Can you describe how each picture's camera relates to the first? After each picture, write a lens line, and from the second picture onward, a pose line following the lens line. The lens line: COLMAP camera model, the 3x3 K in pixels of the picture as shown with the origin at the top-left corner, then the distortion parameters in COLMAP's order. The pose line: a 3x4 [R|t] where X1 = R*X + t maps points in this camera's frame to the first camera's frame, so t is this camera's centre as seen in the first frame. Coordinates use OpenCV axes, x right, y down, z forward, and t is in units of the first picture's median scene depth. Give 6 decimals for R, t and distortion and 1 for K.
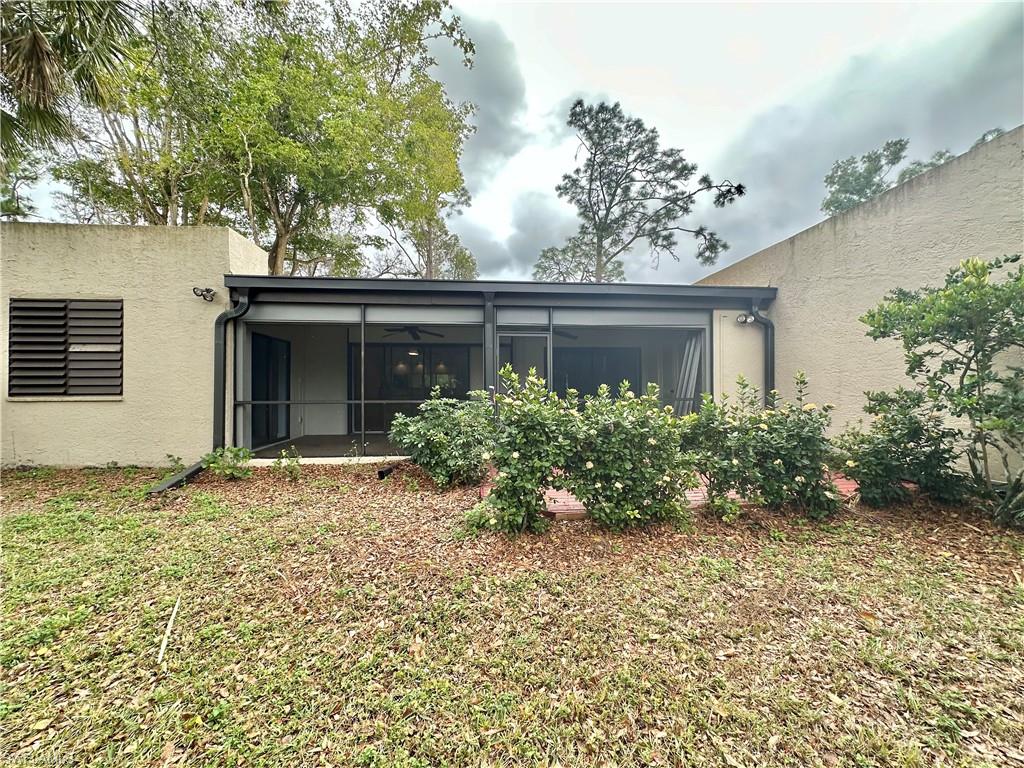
lens RADIAL K [[413.0, 0, 510.7], [0, 413.0, 384.4], [0, 0, 1]] dist [0.000782, 0.000447]
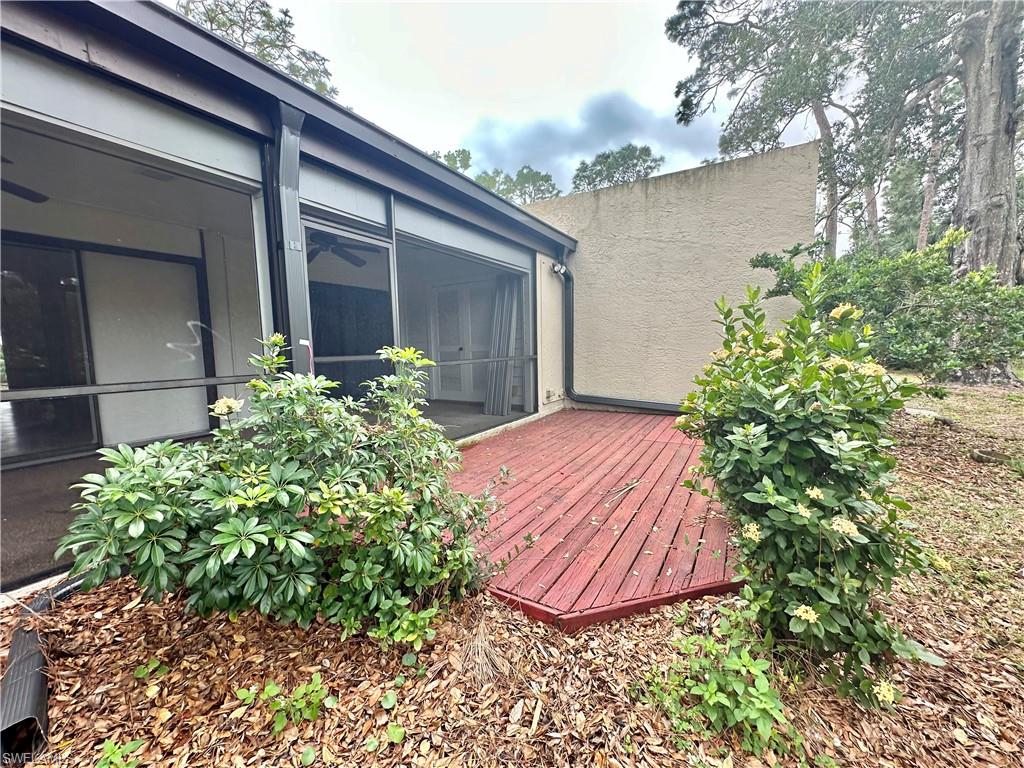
lens RADIAL K [[413.0, 0, 512.4], [0, 413.0, 385.8], [0, 0, 1]] dist [0.000782, 0.000447]
pose [[0.586322, -0.082691, 0.805847, -0.296511], [0.006522, 0.995226, 0.097379, 0.013772], [-0.810052, -0.051840, 0.584062, 0.600260]]
